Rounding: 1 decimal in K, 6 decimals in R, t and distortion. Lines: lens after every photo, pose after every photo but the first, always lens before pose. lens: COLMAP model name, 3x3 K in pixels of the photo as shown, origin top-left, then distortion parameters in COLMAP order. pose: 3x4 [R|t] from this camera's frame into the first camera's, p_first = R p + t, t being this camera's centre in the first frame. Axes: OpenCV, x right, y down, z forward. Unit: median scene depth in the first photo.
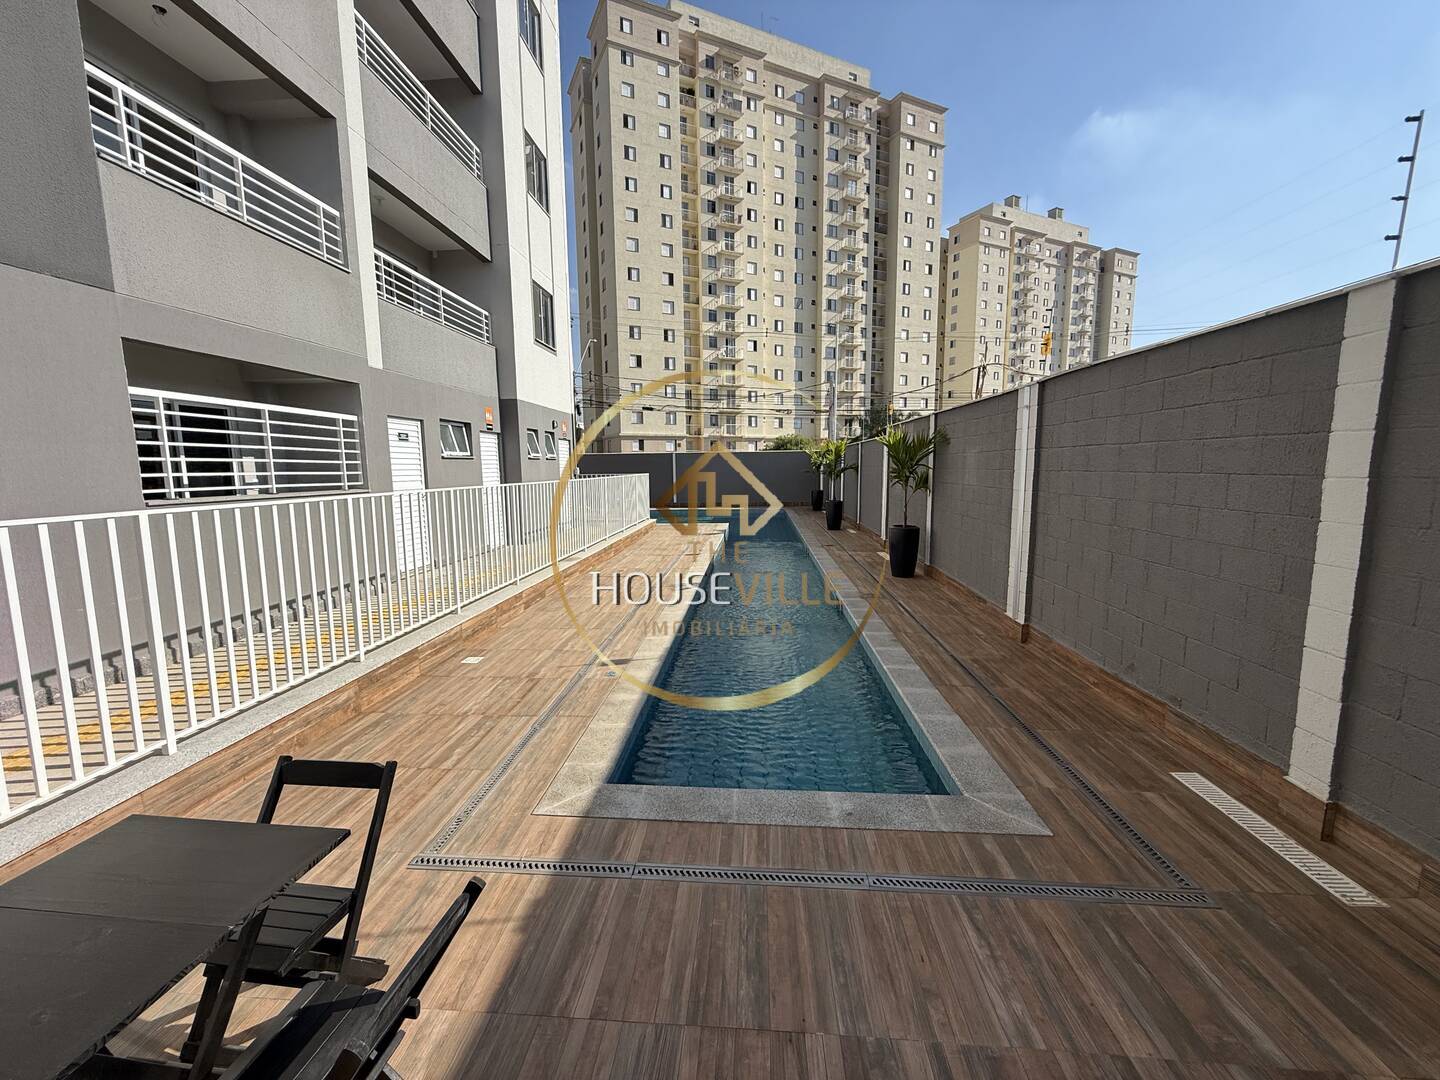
lens RADIAL K [[576.9, 0, 718.0], [0, 576.9, 538.9], [0, 0, 1]] dist [-0.003676, 0.000084]
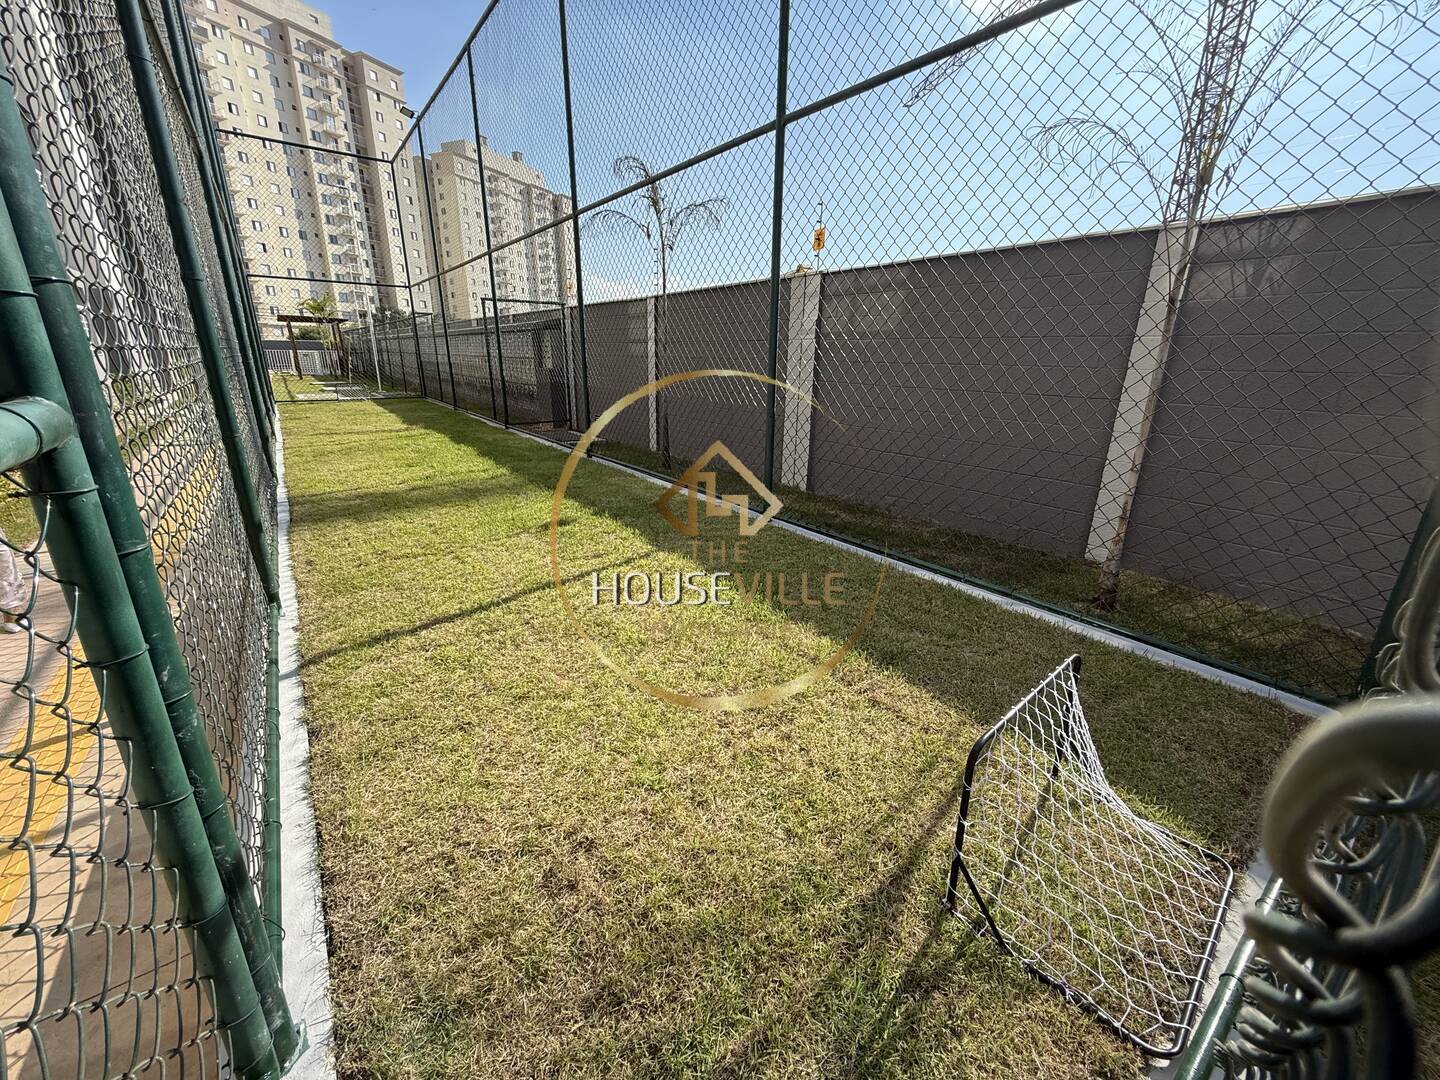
lens RADIAL K [[576.9, 0, 718.0], [0, 576.9, 542.6], [0, 0, 1]] dist [-0.003676, 0.000084]
pose [[0.763222, -0.180291, 0.620473, -0.070861], [0.059439, 0.975801, 0.210426, 0.082014], [-0.643396, -0.123721, 0.755470, -0.629307]]
